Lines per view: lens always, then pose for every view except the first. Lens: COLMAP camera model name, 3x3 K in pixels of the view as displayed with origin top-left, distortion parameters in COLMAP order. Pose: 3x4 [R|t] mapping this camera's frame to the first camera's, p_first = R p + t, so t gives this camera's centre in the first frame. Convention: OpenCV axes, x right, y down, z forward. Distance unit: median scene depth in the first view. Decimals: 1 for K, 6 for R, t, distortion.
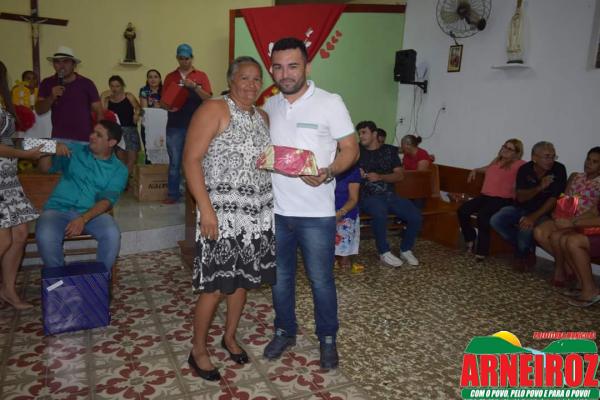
lens RADIAL K [[462.7, 0, 298.9], [0, 462.7, 200.7], [0, 0, 1]] dist [-0.022615, 0.015124]
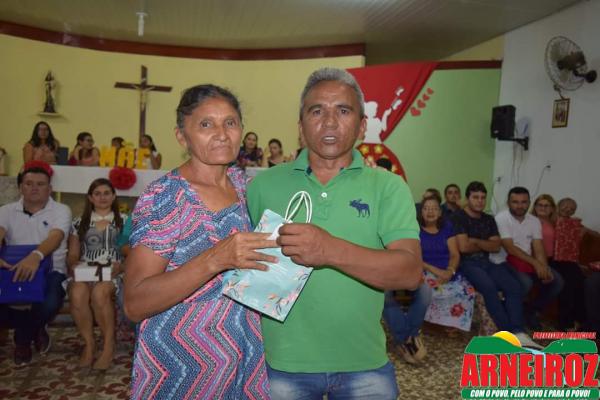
lens RADIAL K [[462.7, 0, 299.1], [0, 462.7, 197.9], [0, 0, 1]] dist [-0.022615, 0.015124]
pose [[0.983300, 0.009592, -0.181738, -0.008361], [-0.032406, 0.991880, -0.122978, -0.010588], [0.179083, 0.126813, 0.975627, 0.030017]]
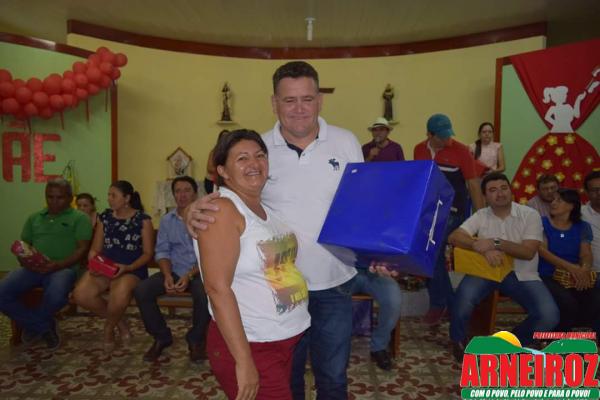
lens RADIAL K [[462.7, 0, 298.7], [0, 462.7, 199.0], [0, 0, 1]] dist [-0.022615, 0.015124]
pose [[0.885667, -0.002208, -0.464316, -0.085767], [-0.050377, 0.993629, -0.100819, -0.015525], [0.461580, 0.112683, 0.879913, 0.019301]]
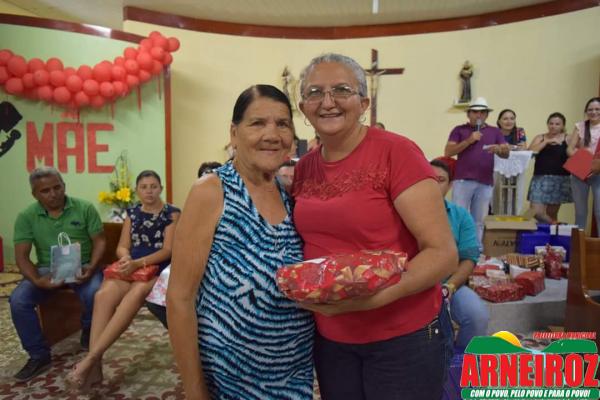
lens RADIAL K [[462.7, 0, 300.5], [0, 462.7, 198.3], [0, 0, 1]] dist [-0.022615, 0.015124]
pose [[0.805781, 0.009814, -0.592132, -0.118235], [-0.066940, 0.994964, -0.074603, -0.029196], [0.588418, 0.099751, 0.802380, 0.122963]]
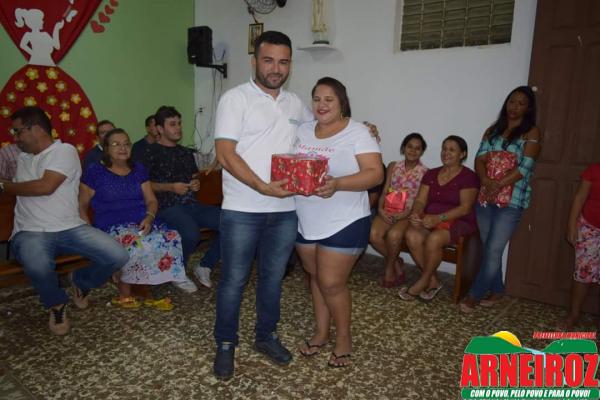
lens RADIAL K [[462.7, 0, 298.3], [0, 462.7, 199.1], [0, 0, 1]] dist [-0.022615, 0.015124]
pose [[0.910945, -0.092575, 0.402006, 0.030538], [0.085711, 0.995703, 0.035073, -0.027532], [-0.403525, 0.002507, 0.914965, 0.169691]]
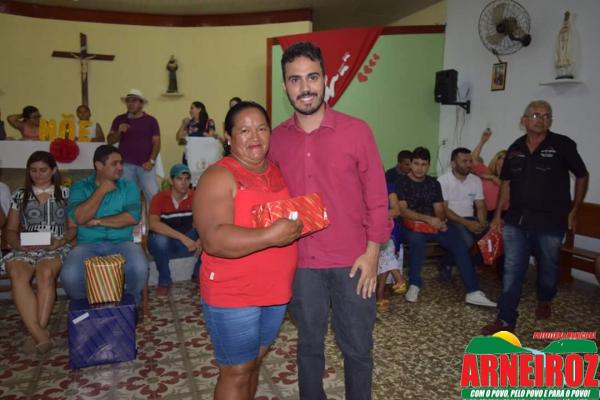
lens RADIAL K [[462.7, 0, 298.7], [0, 462.7, 199.4], [0, 0, 1]] dist [-0.022615, 0.015124]
pose [[0.995100, -0.014617, -0.097783, 0.016075], [0.009204, 0.998412, -0.055585, -0.005425], [0.098440, 0.054412, 0.993654, 0.024967]]
